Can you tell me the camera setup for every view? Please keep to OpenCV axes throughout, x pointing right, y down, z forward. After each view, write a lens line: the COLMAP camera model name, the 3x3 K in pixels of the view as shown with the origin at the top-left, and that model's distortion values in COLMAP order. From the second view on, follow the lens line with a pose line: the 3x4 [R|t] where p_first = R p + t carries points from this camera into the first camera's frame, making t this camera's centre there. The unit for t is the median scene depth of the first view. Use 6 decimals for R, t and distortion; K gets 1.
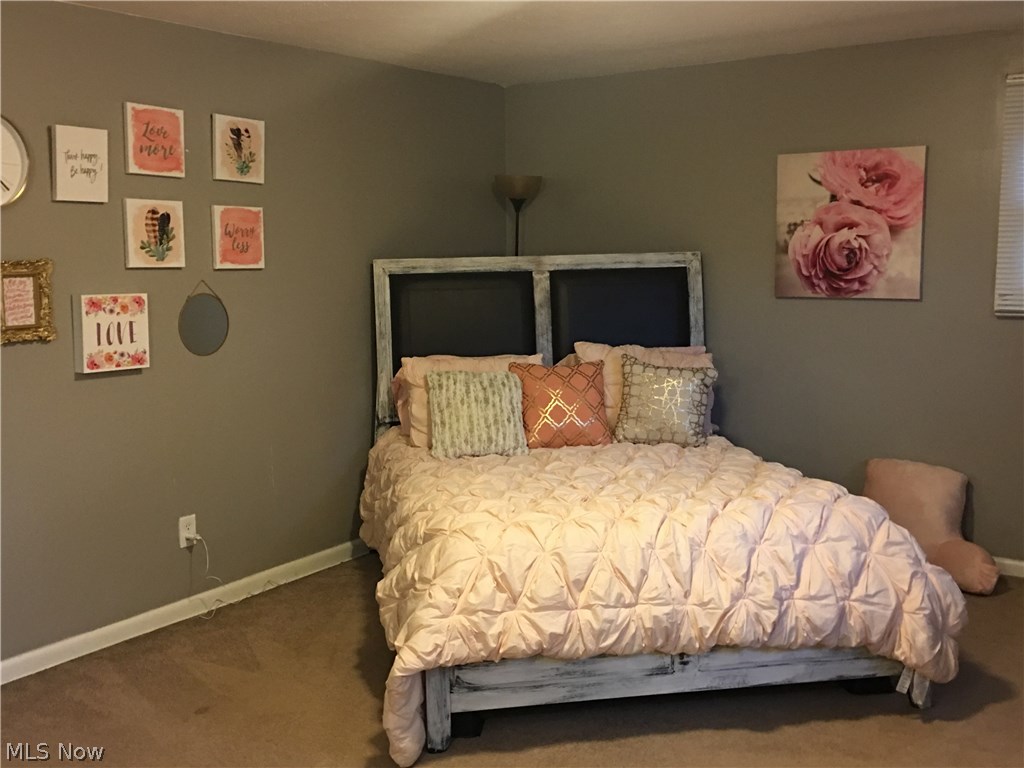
lens RADIAL K [[1128.1, 0, 510.7], [0, 1128.1, 390.3], [0, 0, 1]] dist [0.026360, 0.000000]
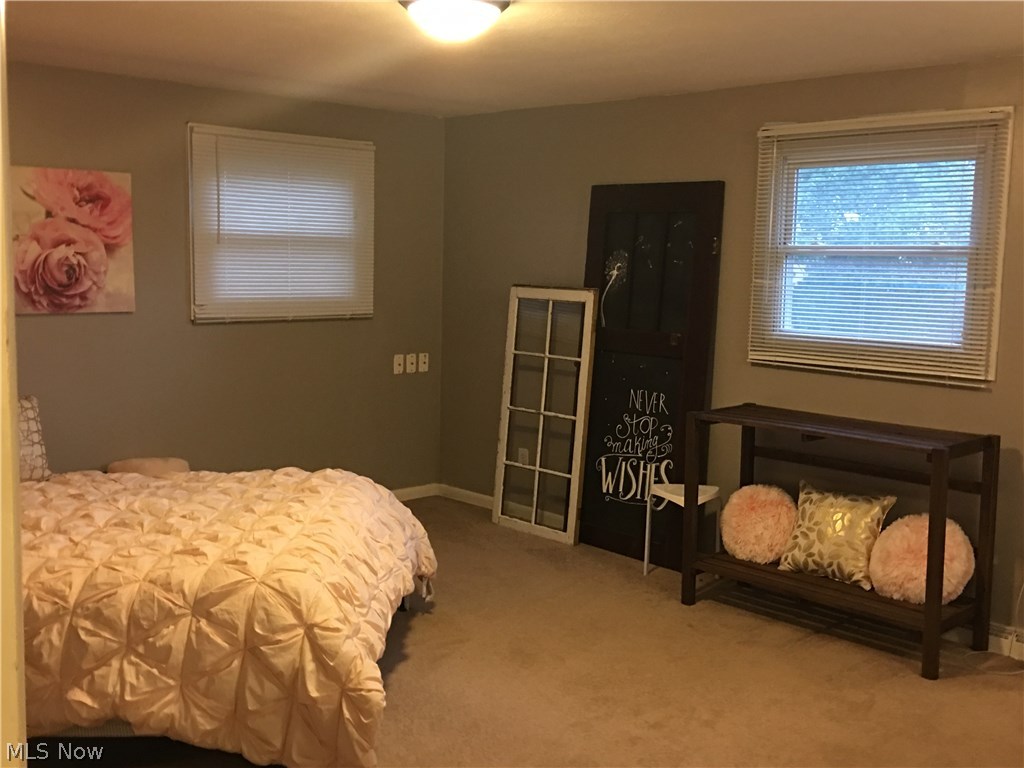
lens RADIAL K [[1128.1, 0, 510.6], [0, 1128.1, 378.6], [0, 0, 1]] dist [0.026360, 0.000000]
pose [[0.145795, -0.094108, 0.984829, -0.662161], [0.109413, 0.990893, 0.078490, -0.060819], [-0.983246, 0.096309, 0.154764, 0.463409]]
